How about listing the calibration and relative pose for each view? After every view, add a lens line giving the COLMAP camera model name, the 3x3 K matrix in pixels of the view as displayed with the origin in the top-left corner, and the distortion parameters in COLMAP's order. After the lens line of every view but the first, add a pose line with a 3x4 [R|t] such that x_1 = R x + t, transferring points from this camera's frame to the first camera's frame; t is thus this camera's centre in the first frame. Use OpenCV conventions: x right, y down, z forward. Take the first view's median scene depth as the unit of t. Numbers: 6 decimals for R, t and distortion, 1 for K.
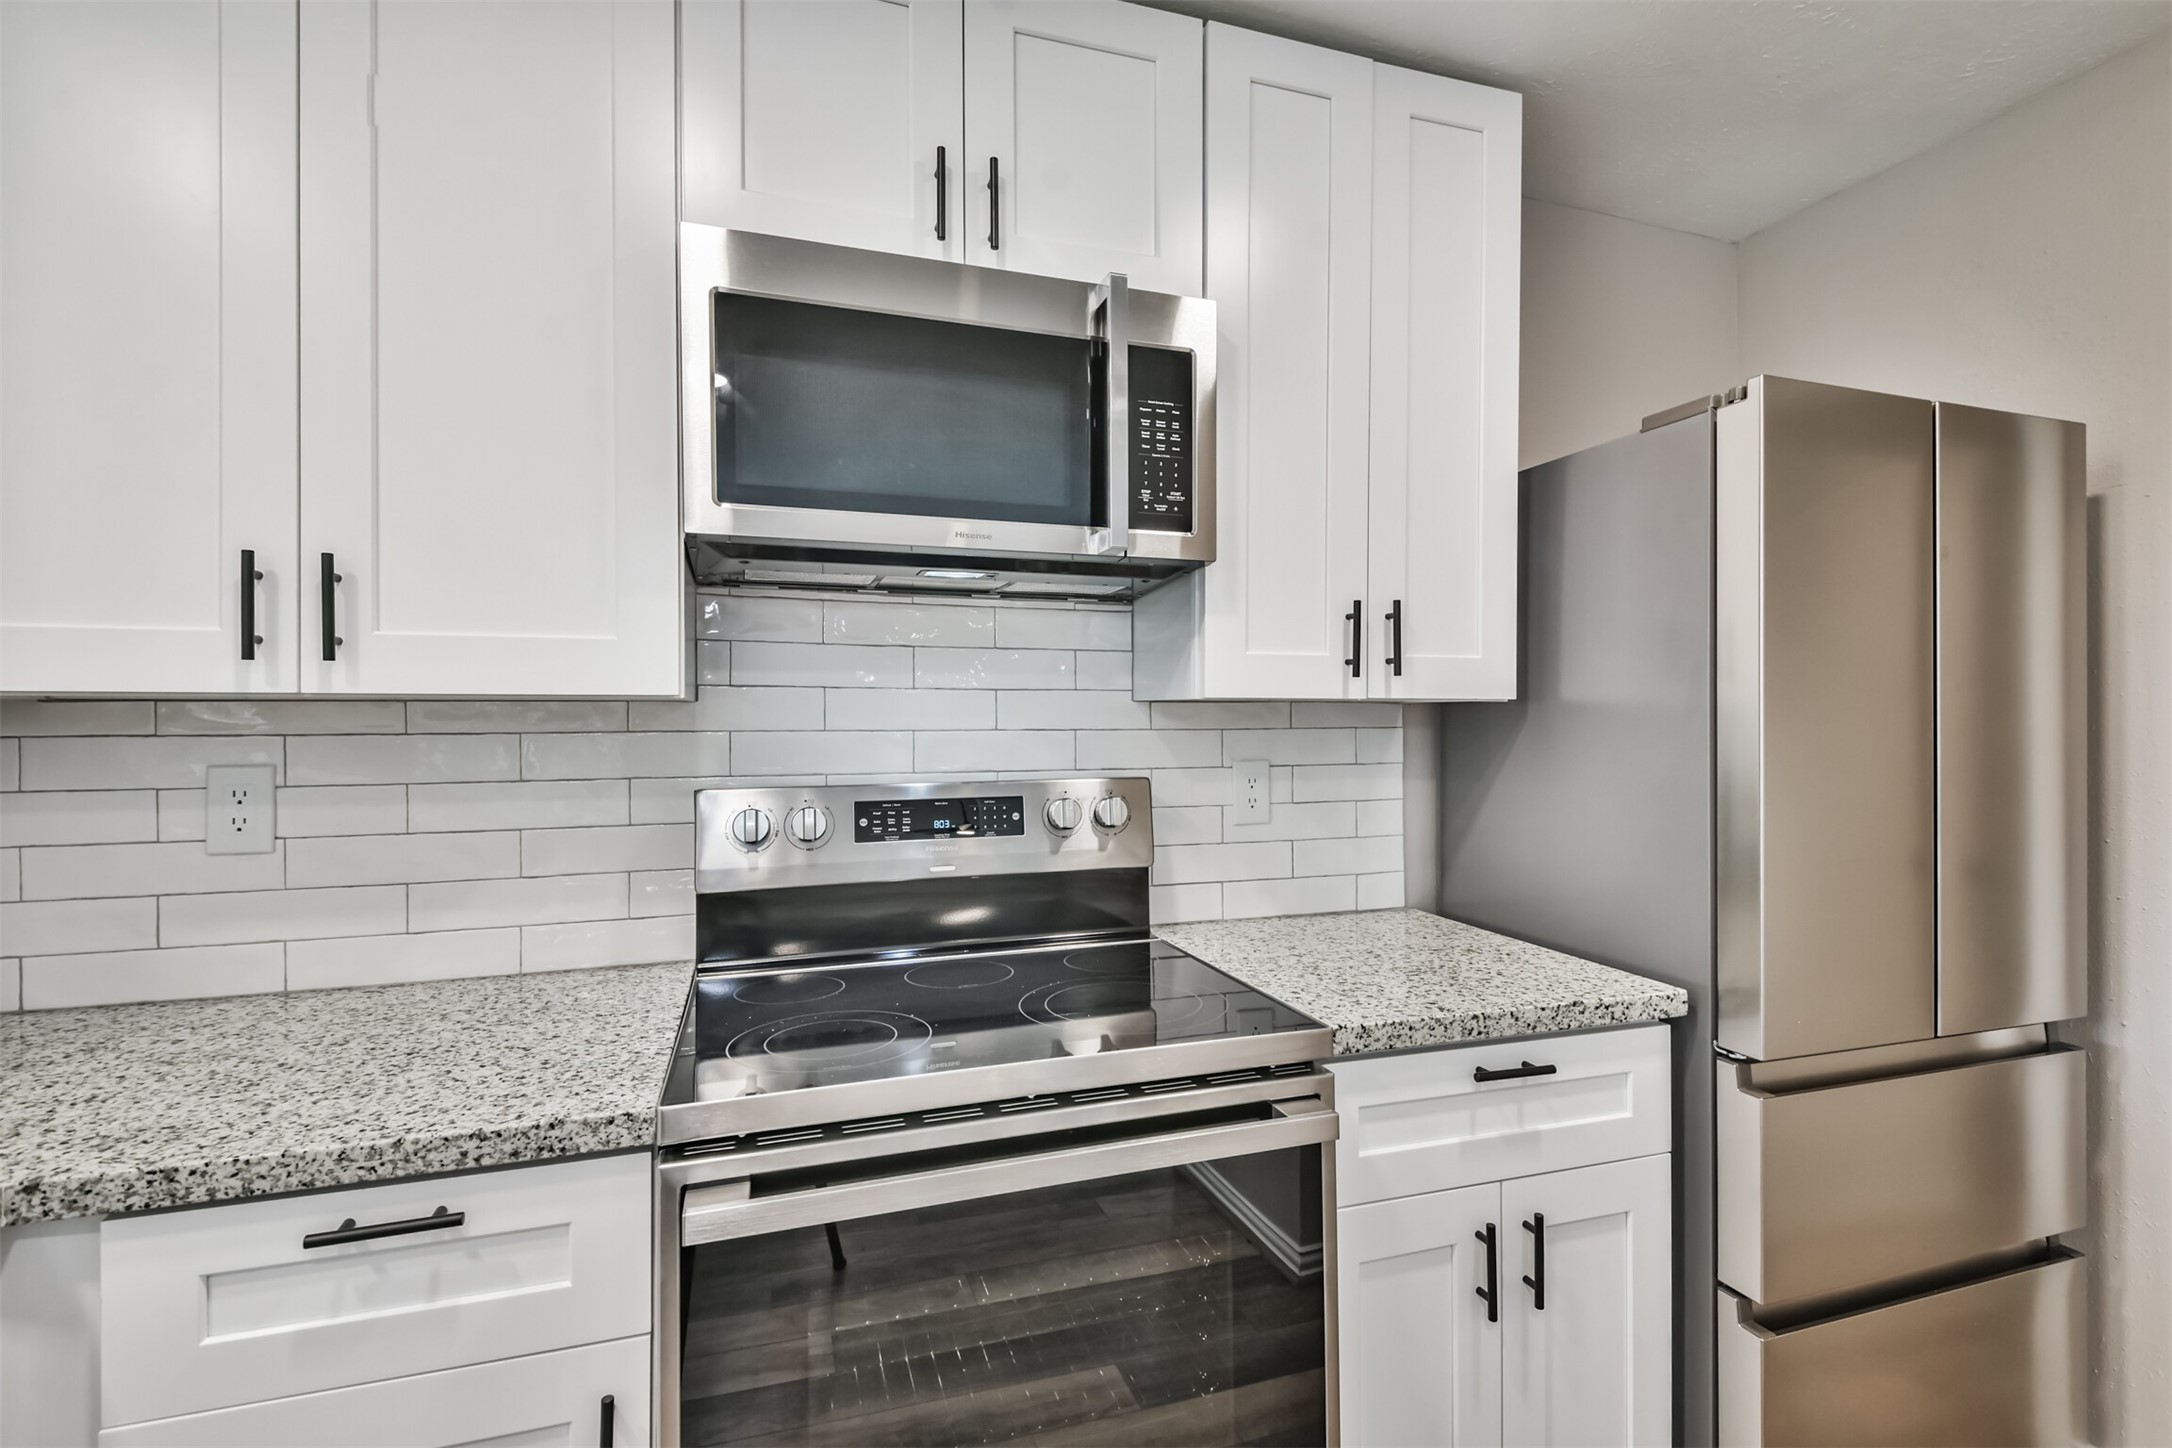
lens RADIAL K [[971.3, 0, 1086.0], [0, 971.3, 724.0], [0, 0, 1]] dist [0.037867, -0.024419]
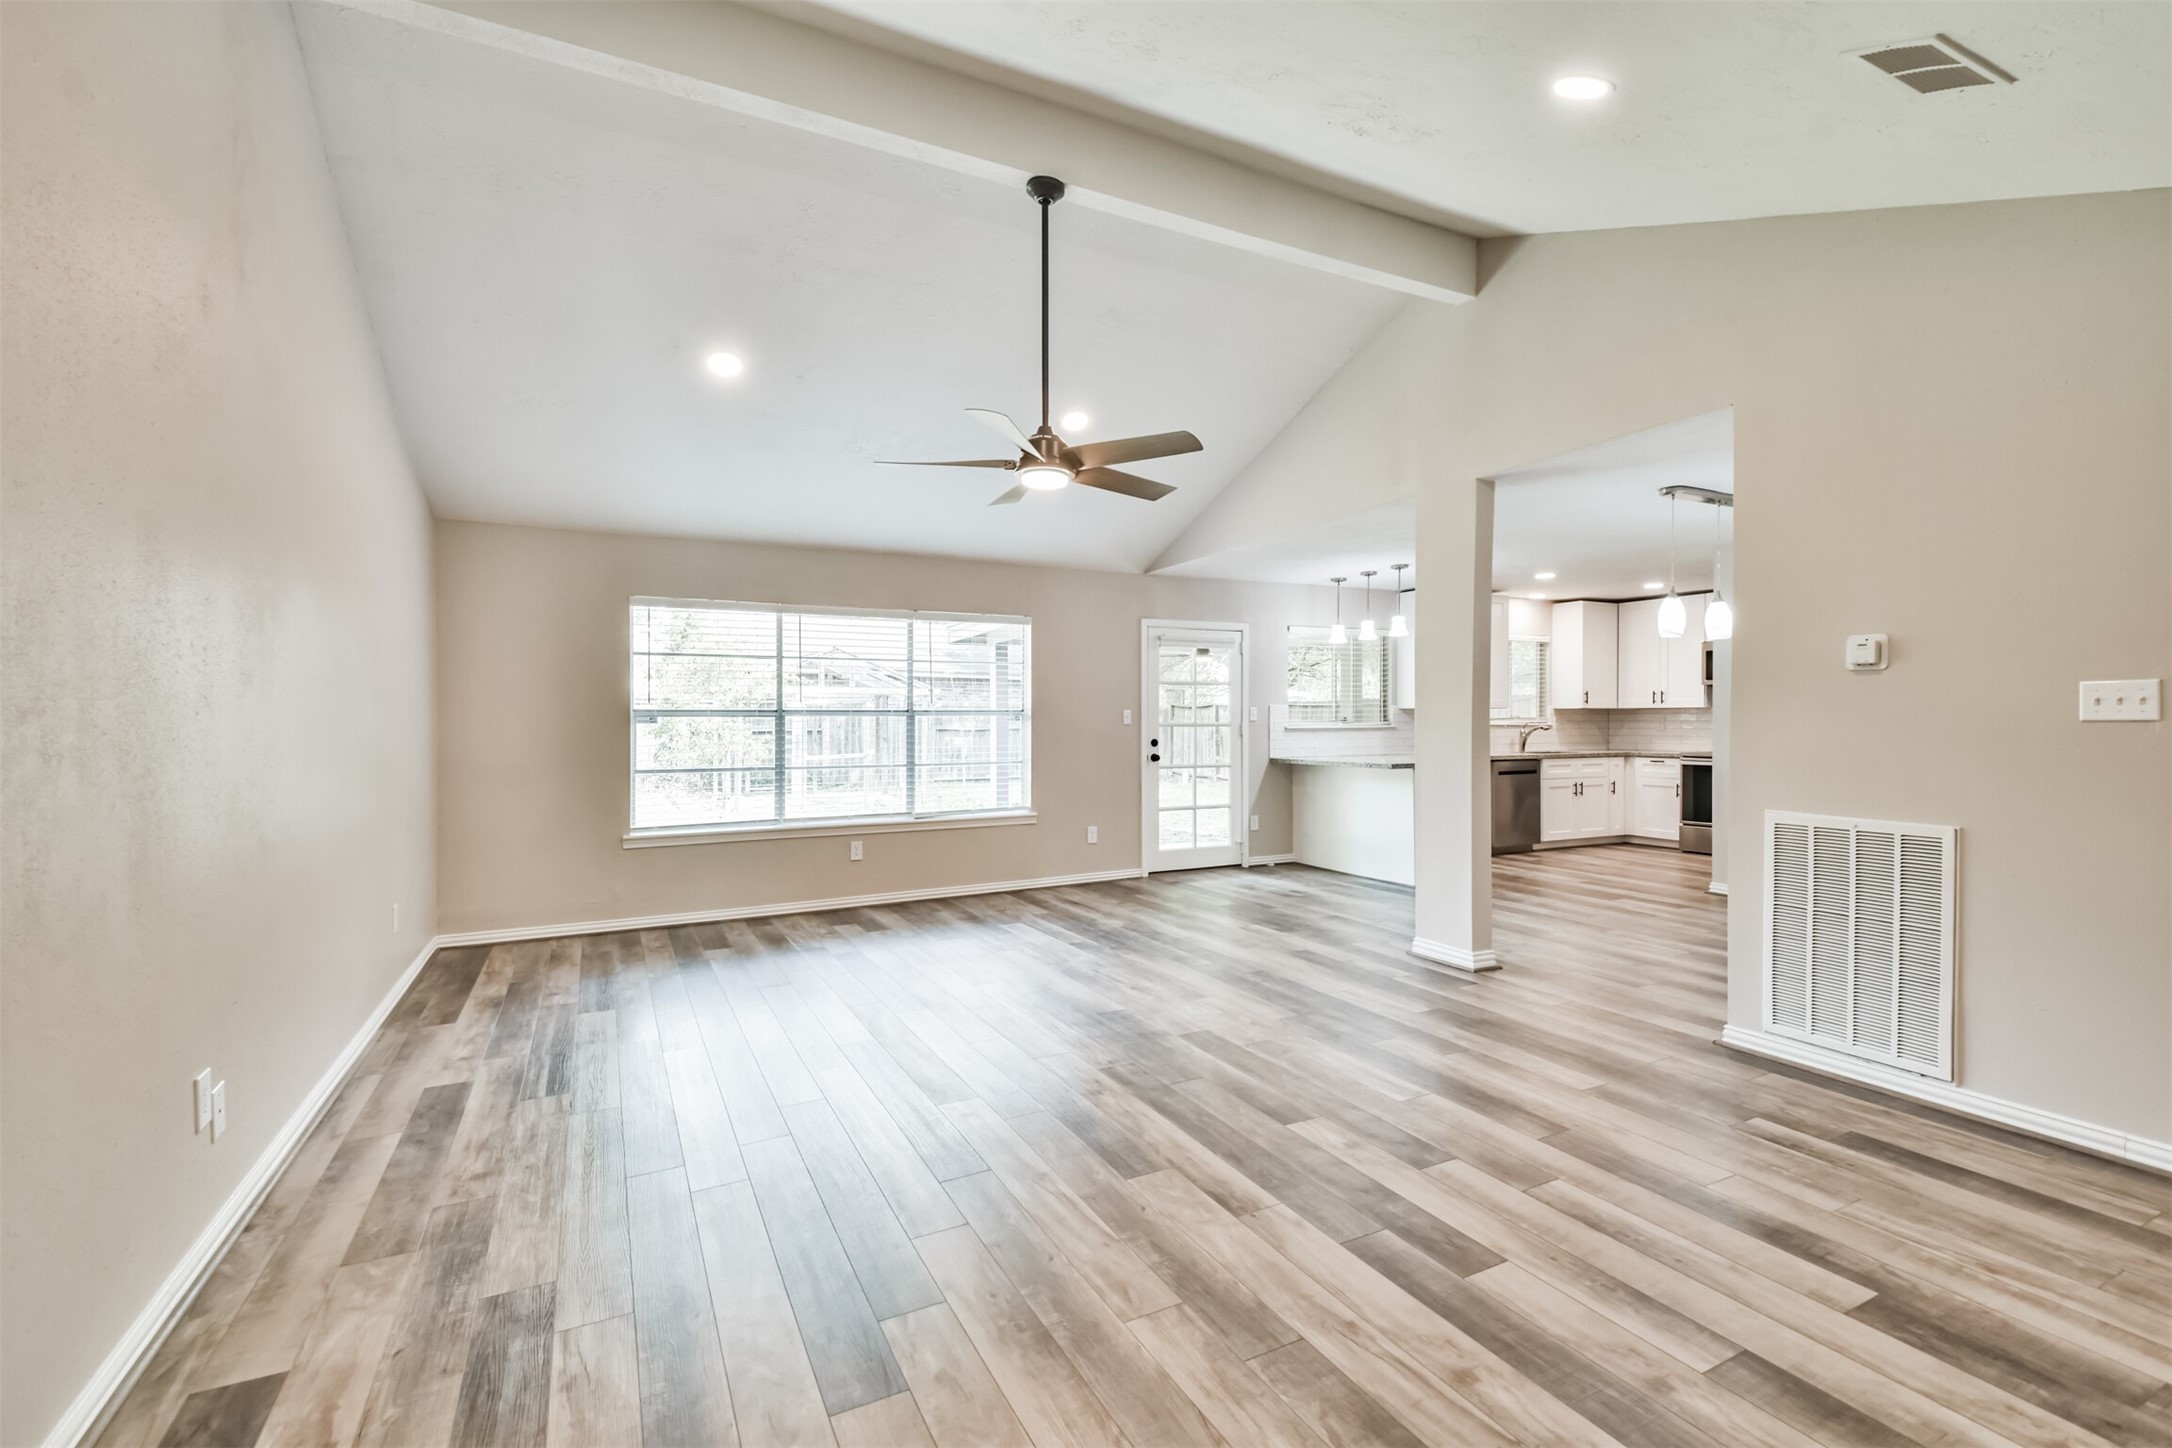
lens RADIAL K [[939.2, 0, 1090.0], [0, 939.2, 725.7], [0, 0, 1]] dist [0.042309, -0.026838]
pose [[0.161646, 0.007572, -0.986820, 5.110115], [-0.010578, 0.999926, 0.005940, 0.099622], [0.986792, 0.009478, 0.161714, -4.054573]]
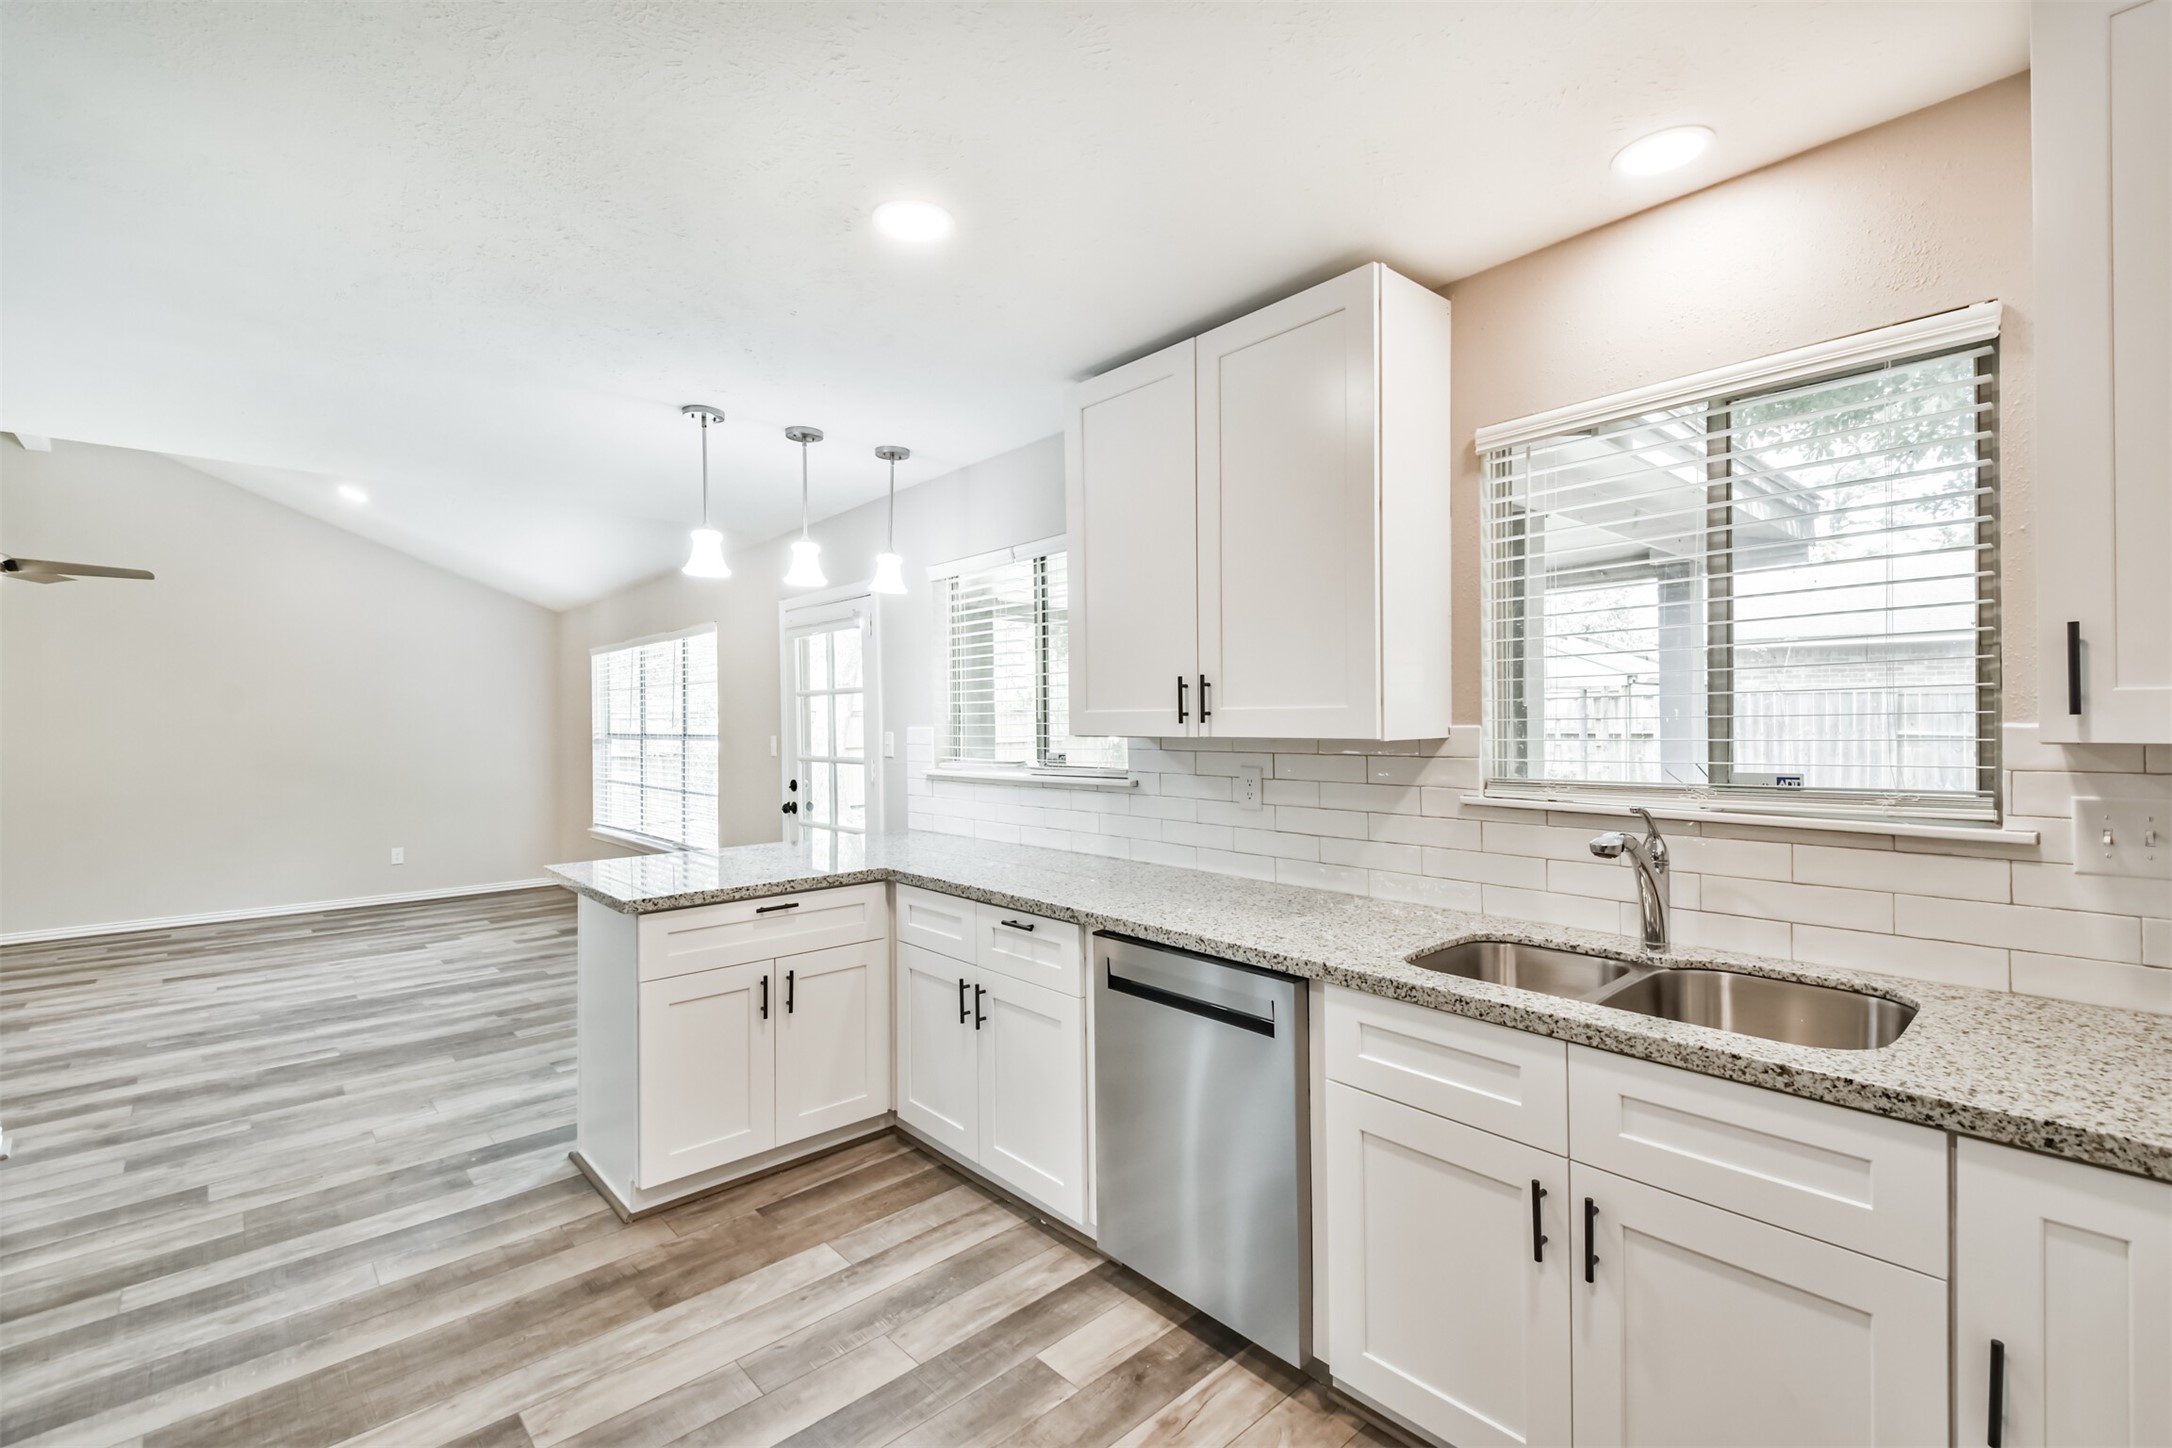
lens RADIAL K [[954.9, 0, 1087.7], [0, 954.9, 710.0], [0, 0, 1]] dist [0.034894, -0.019096]
pose [[-0.911569, 0.012333, -0.410962, 0.415496], [0.010843, 0.999923, 0.005958, -0.068181], [0.411004, 0.000975, -0.911633, 0.873210]]
